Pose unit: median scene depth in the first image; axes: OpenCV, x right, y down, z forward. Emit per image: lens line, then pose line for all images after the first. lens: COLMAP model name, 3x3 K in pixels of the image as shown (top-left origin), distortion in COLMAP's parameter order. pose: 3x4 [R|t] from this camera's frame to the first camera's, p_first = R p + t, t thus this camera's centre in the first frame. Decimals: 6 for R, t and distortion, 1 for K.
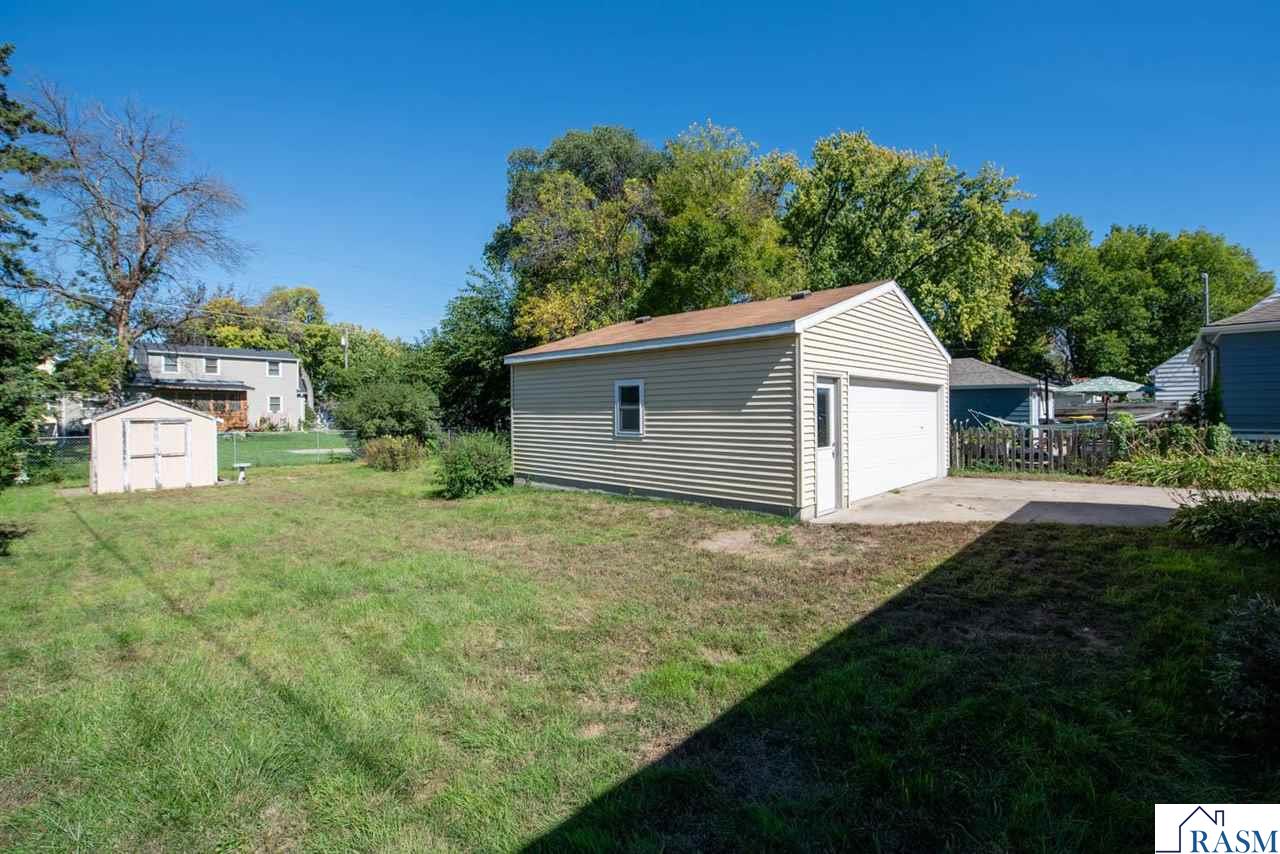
lens RADIAL K [[560.1, 0, 642.2], [0, 560.1, 409.5], [0, 0, 1]] dist [-0.017220, 0.000133]
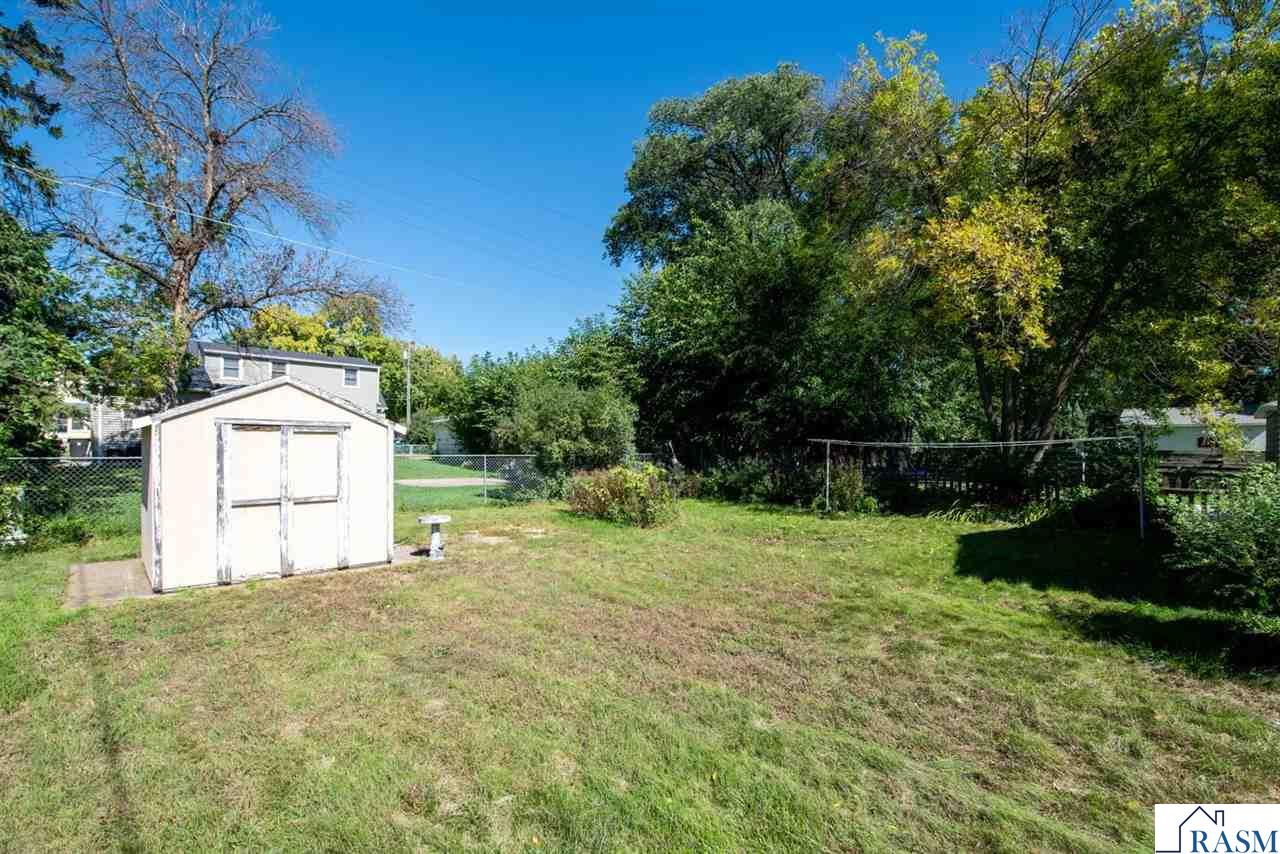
lens RADIAL K [[567.7, 0, 635.8], [0, 567.7, 441.4], [0, 0, 1]] dist [-0.016917, -0.000751]
pose [[0.998586, 0.018730, -0.049750, -0.316440], [-0.018652, 0.999824, 0.002031, 0.015163], [0.049779, -0.001100, 0.998760, 0.306741]]
